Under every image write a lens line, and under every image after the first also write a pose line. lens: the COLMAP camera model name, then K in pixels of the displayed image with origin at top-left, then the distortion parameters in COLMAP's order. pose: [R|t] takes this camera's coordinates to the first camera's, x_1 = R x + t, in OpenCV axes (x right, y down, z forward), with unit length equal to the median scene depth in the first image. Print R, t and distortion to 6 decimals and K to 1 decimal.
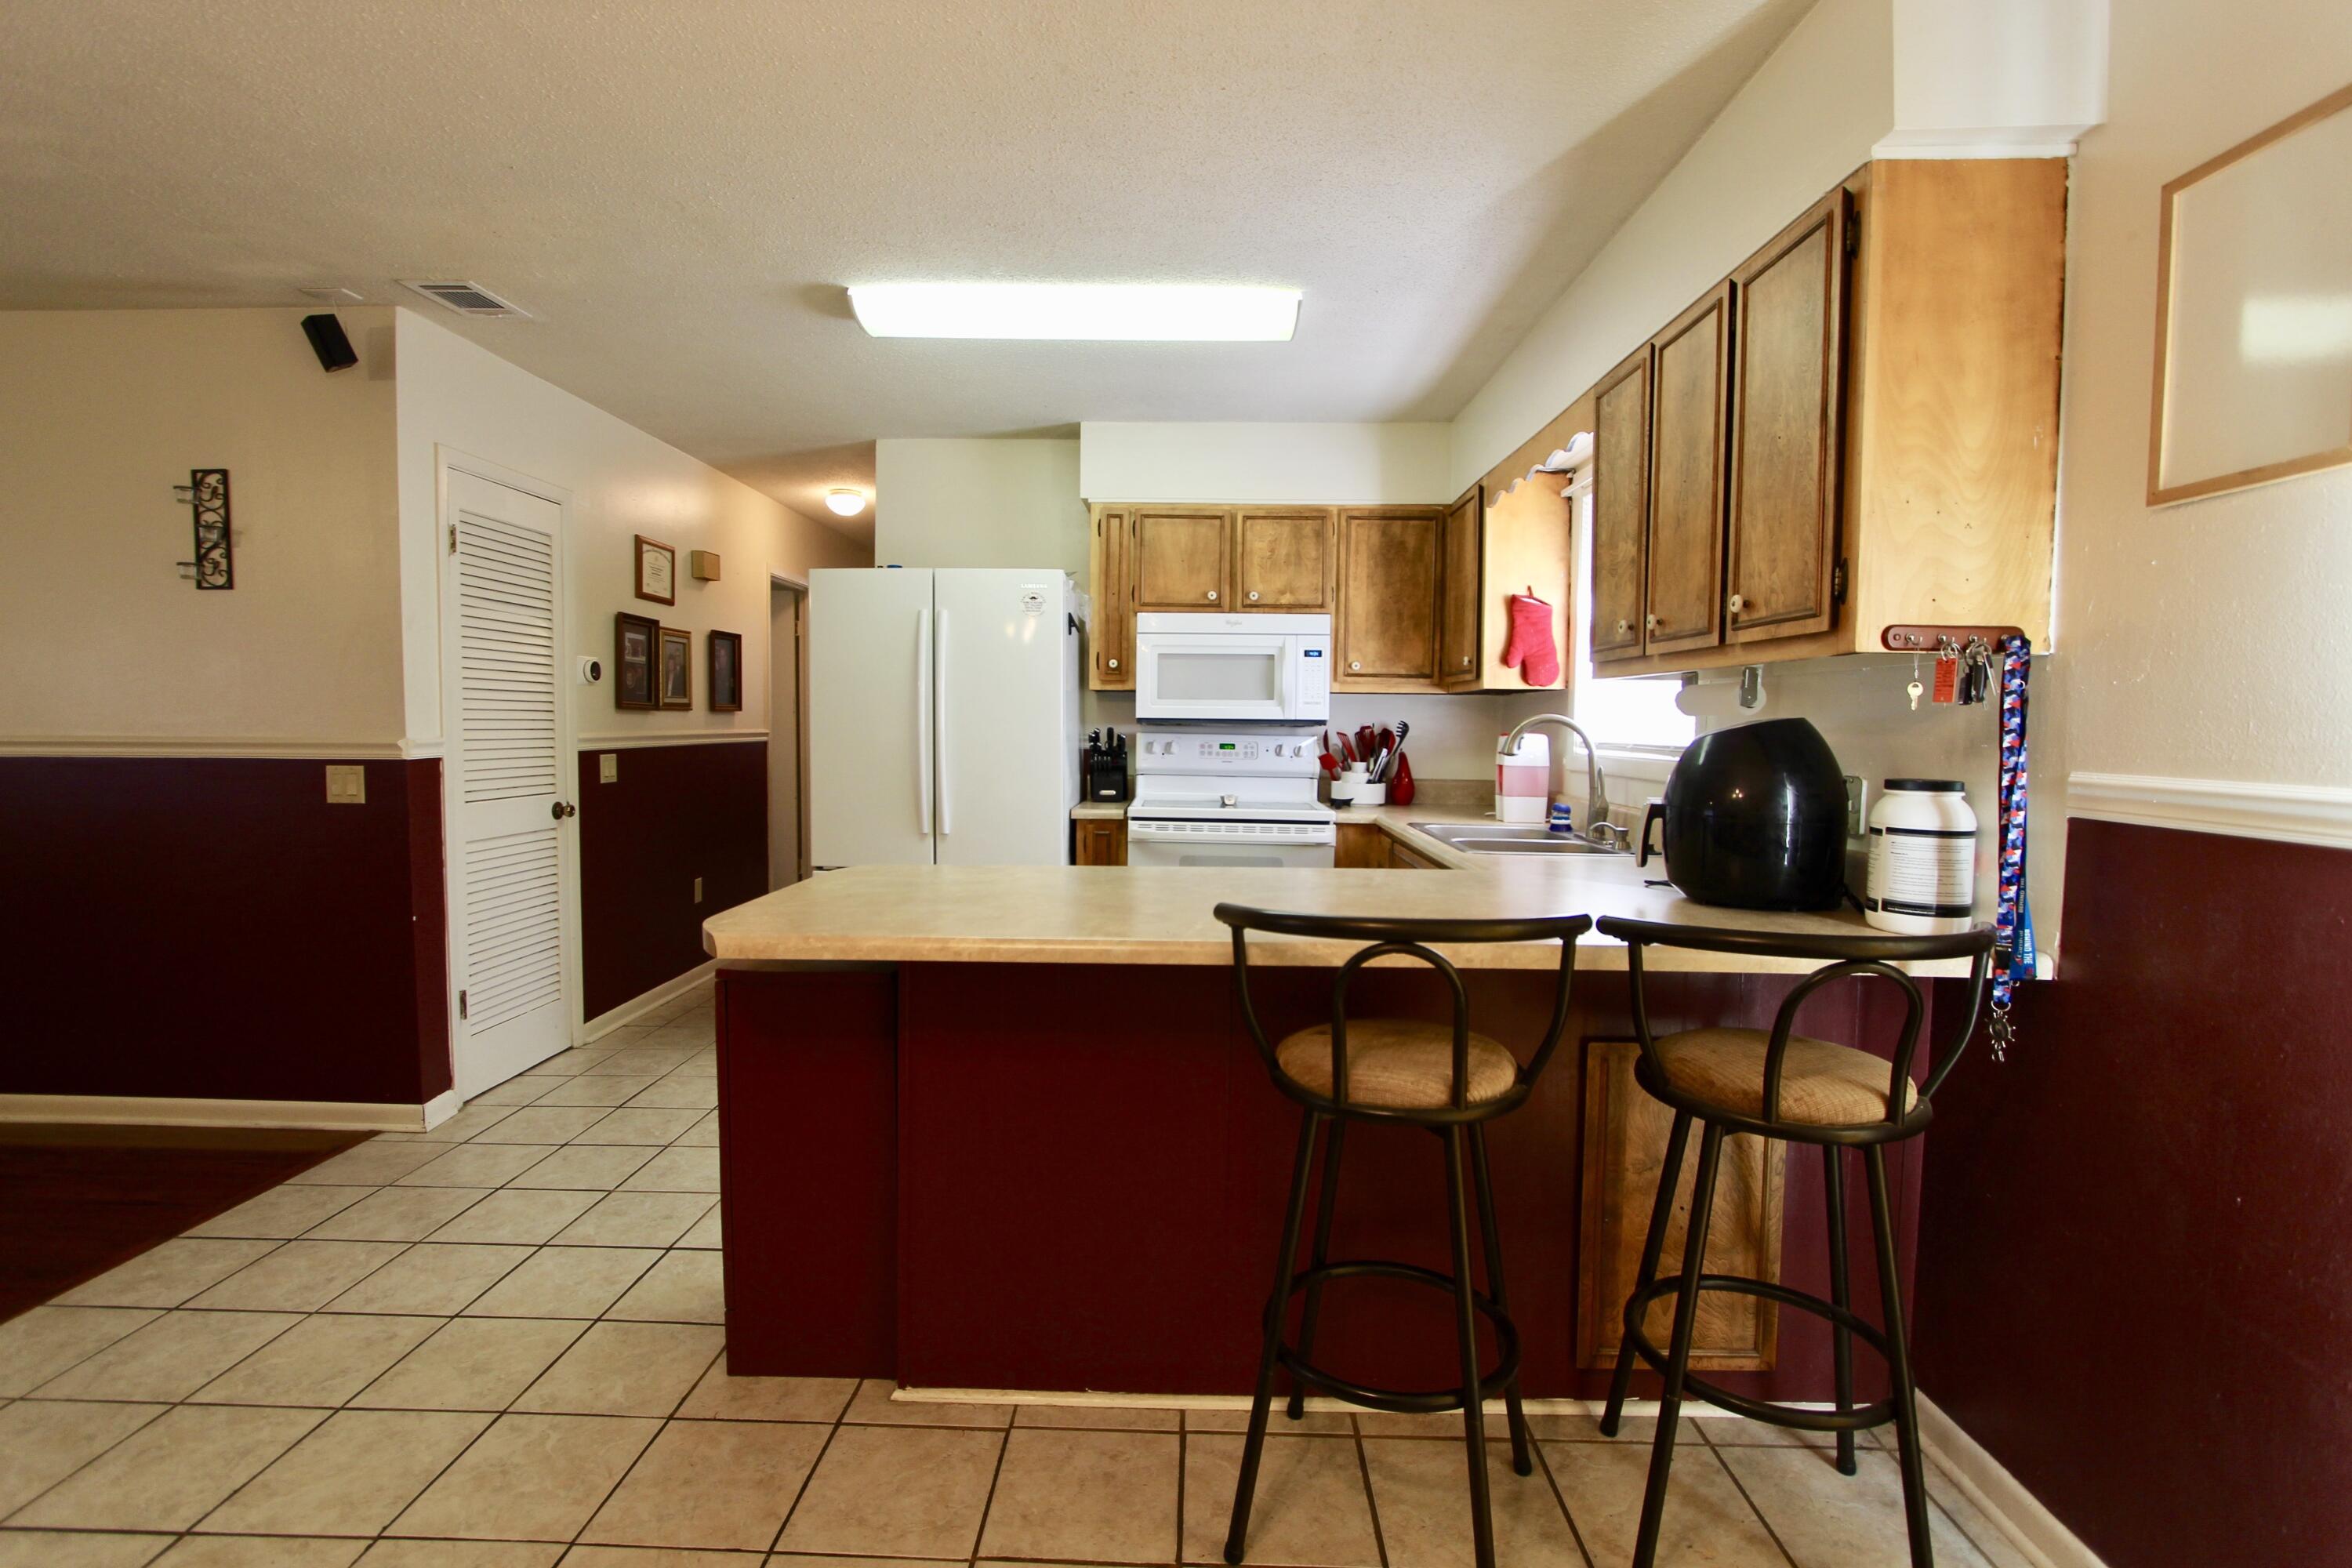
lens RADIAL K [[1091.3, 0, 1168.1], [0, 1091.3, 773.1], [0, 0, 1]] dist [-0.014338, 0.000569]
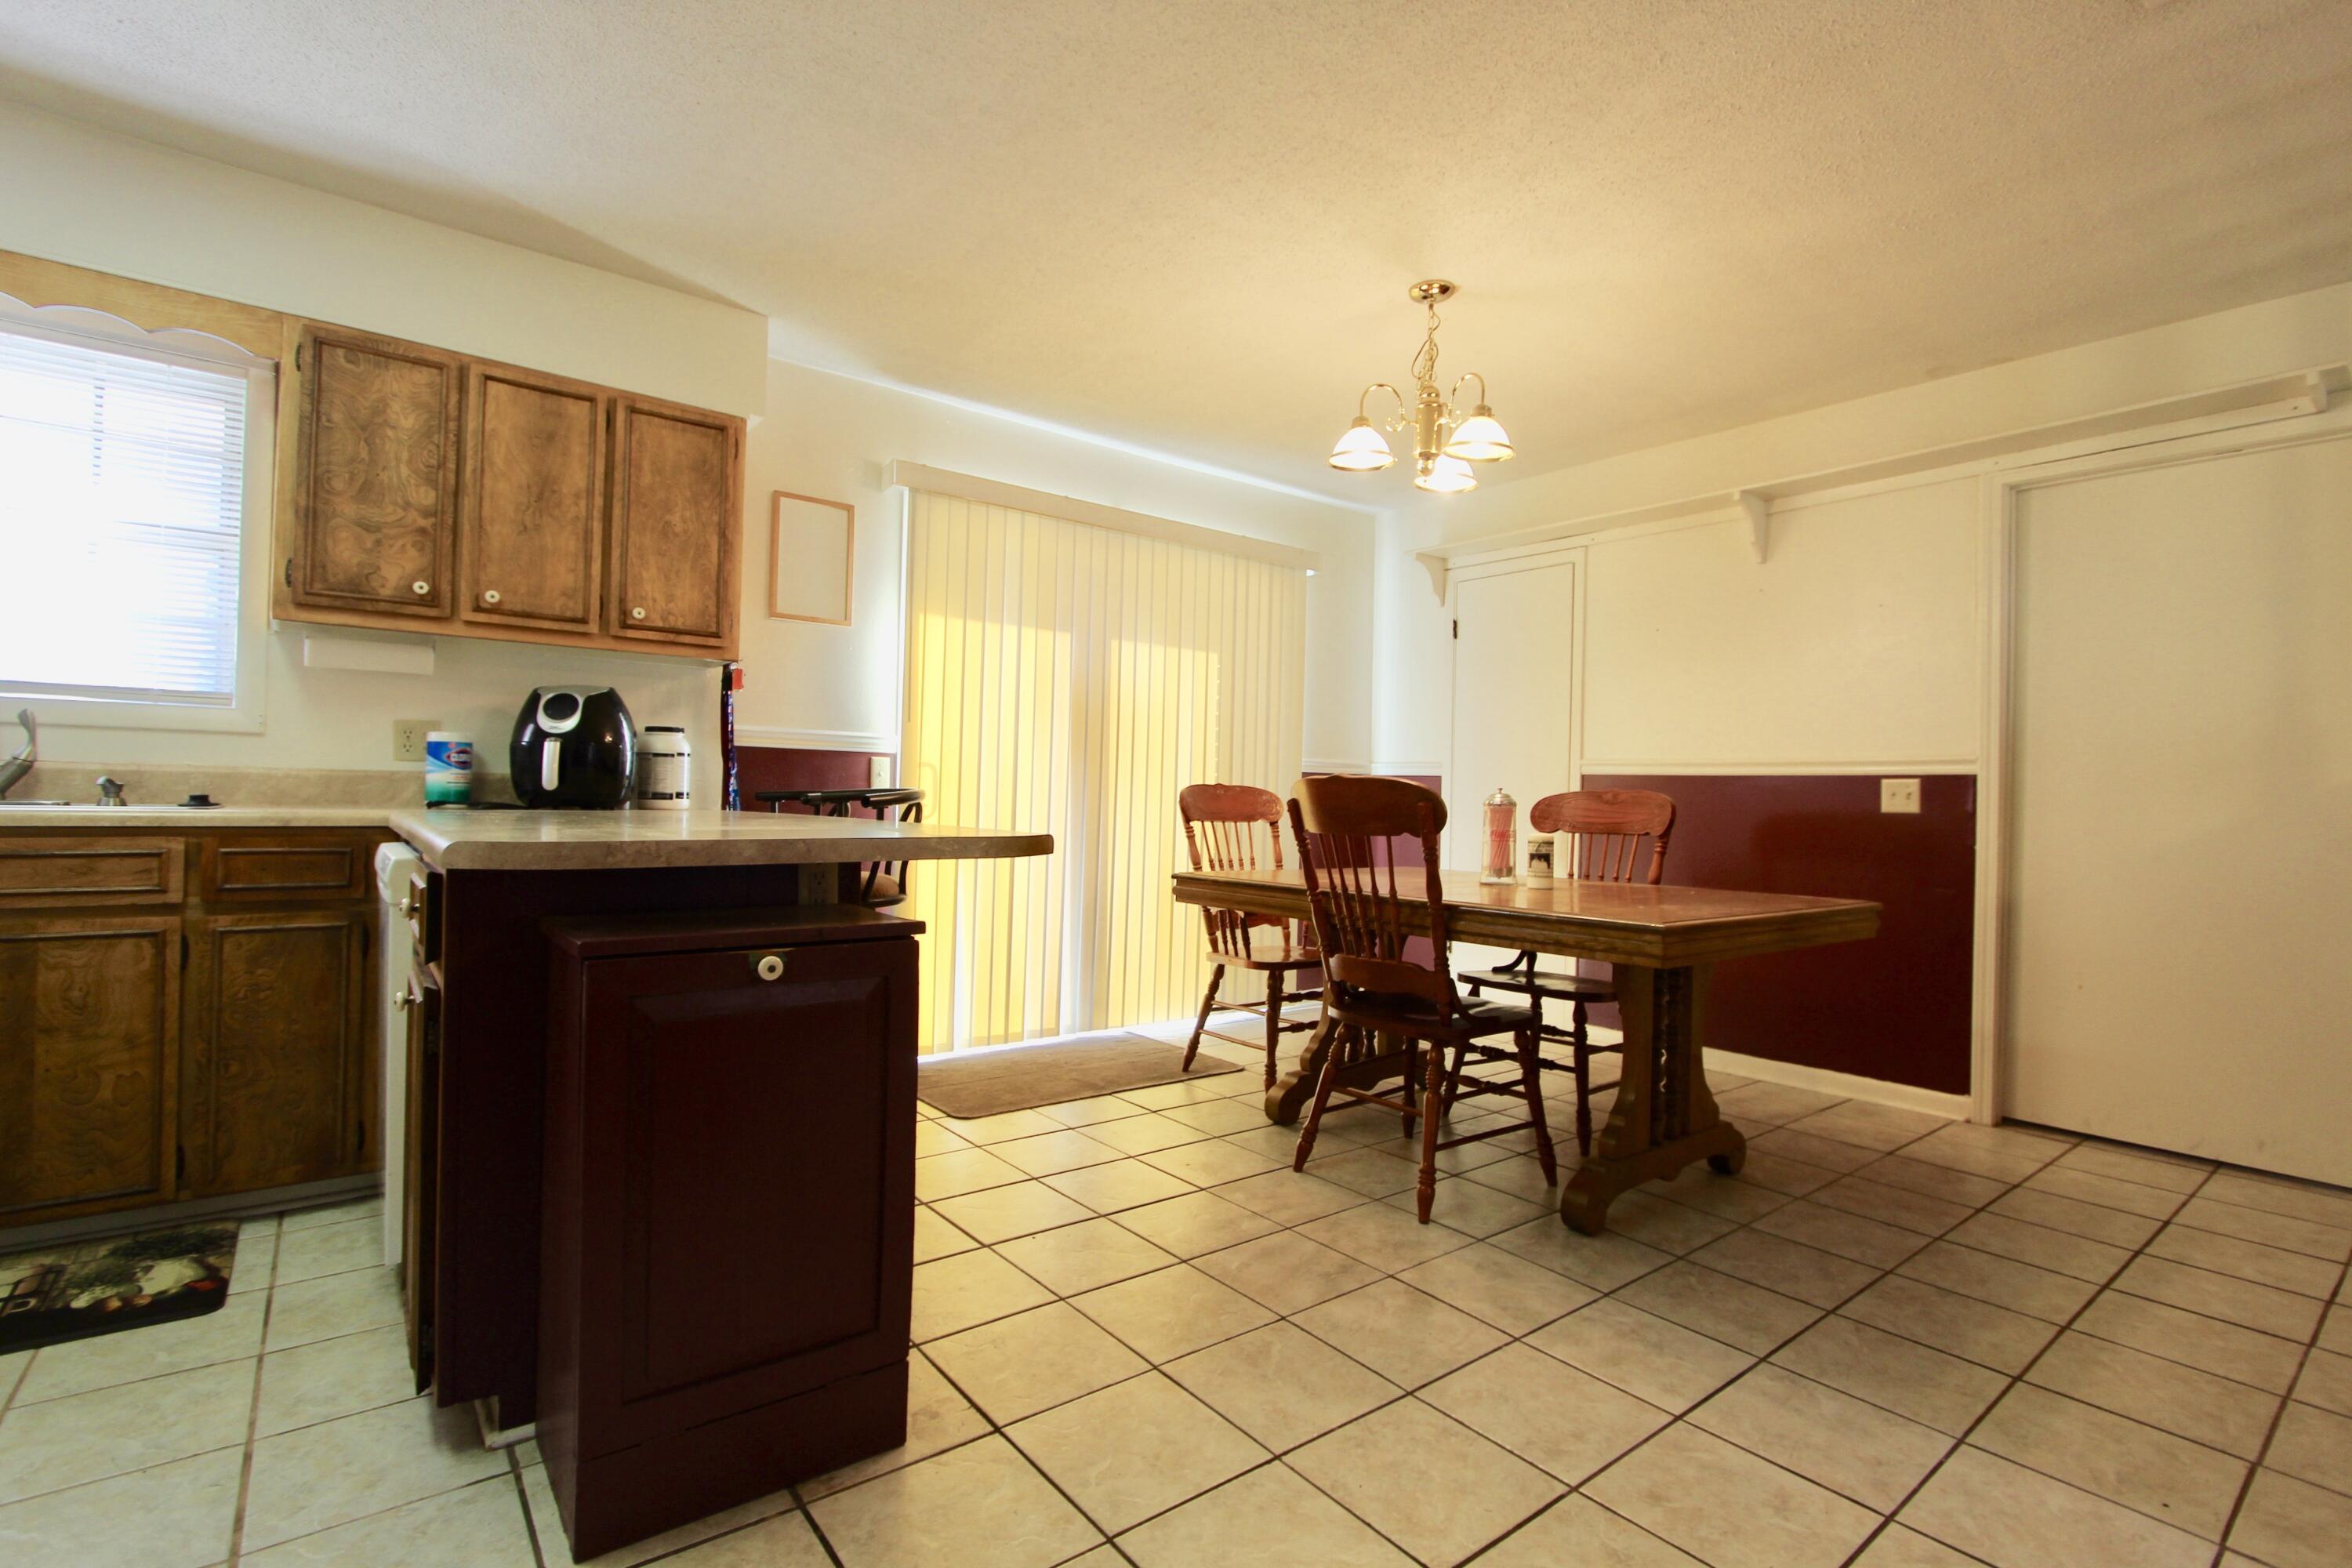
lens RADIAL K [[1091.3, 0, 1177.0], [0, 1091.3, 776.4], [0, 0, 1]] dist [-0.014338, 0.000569]
pose [[-0.641463, -0.008556, 0.767106, -0.612094], [0.007628, 0.999817, 0.017531, 0.030489], [-0.767116, 0.017097, -0.641281, 0.725465]]
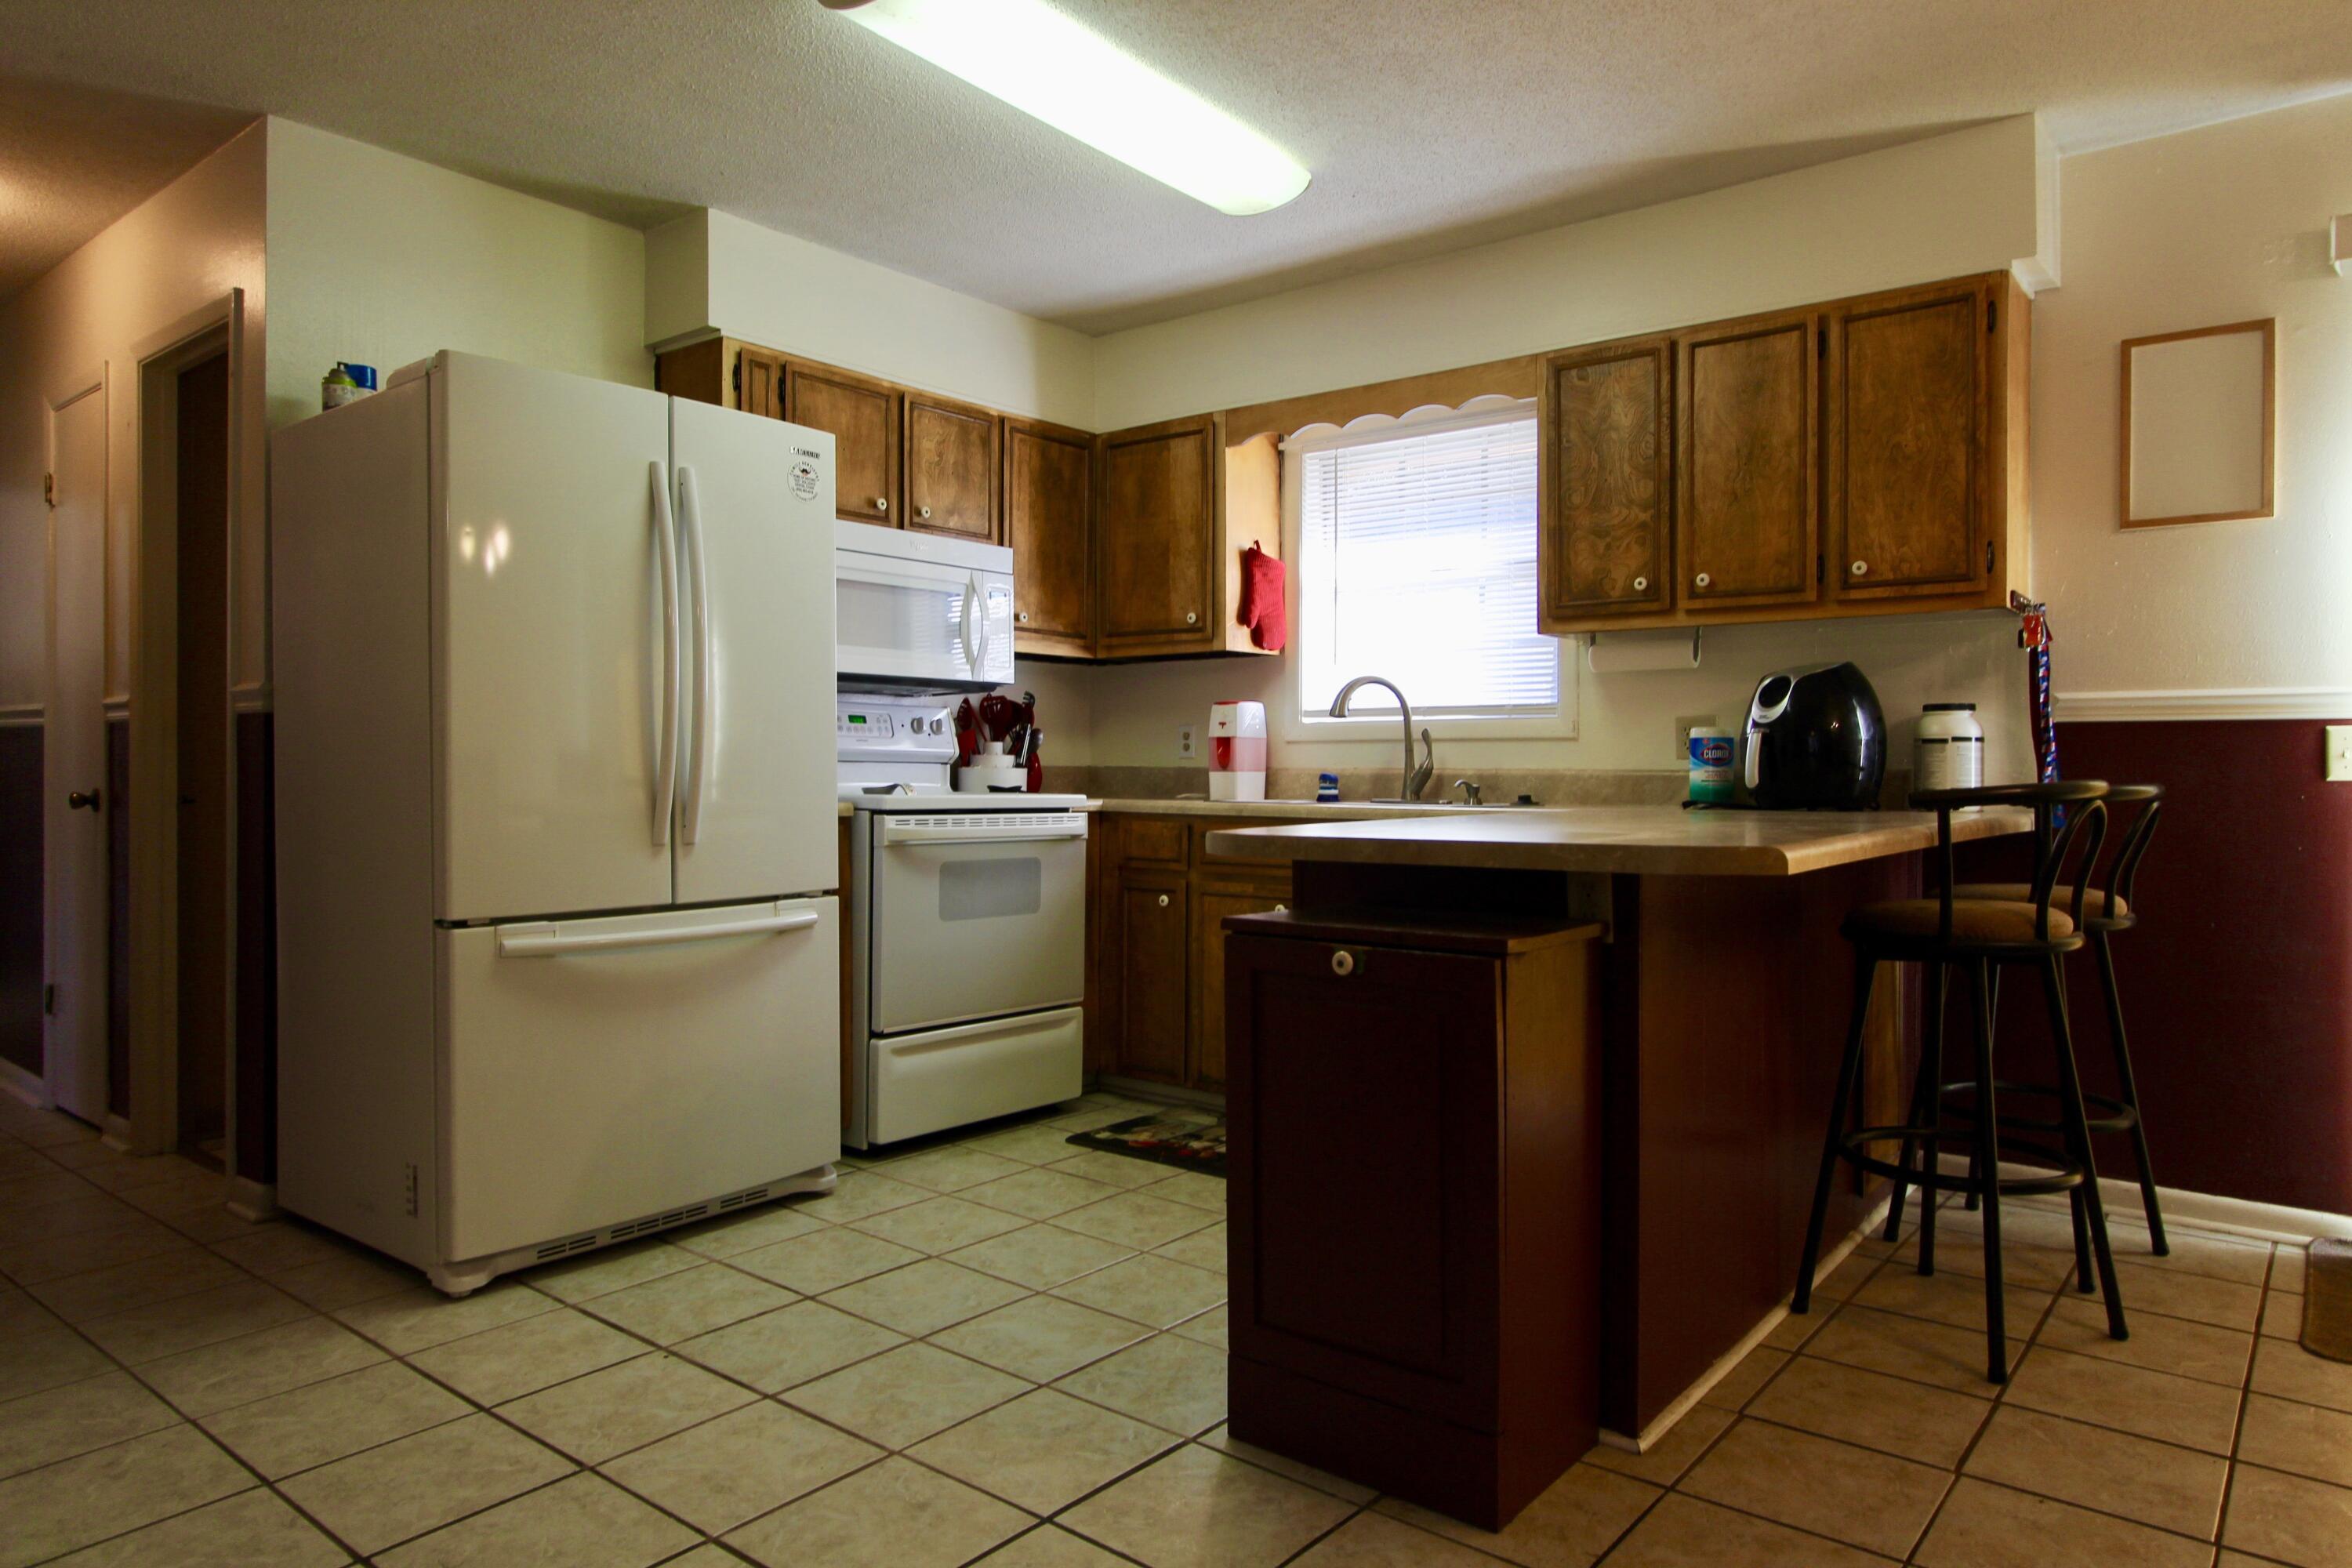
lens RADIAL K [[1463.7, 0, 1171.9], [0, 1463.7, 771.8], [0, 0, 1]] dist [-0.015357, 0.011599]
pose [[0.608375, -0.009490, 0.793593, -0.682289], [0.040308, 0.999008, -0.018954, 0.042615], [-0.792625, 0.043520, 0.608154, 0.310844]]
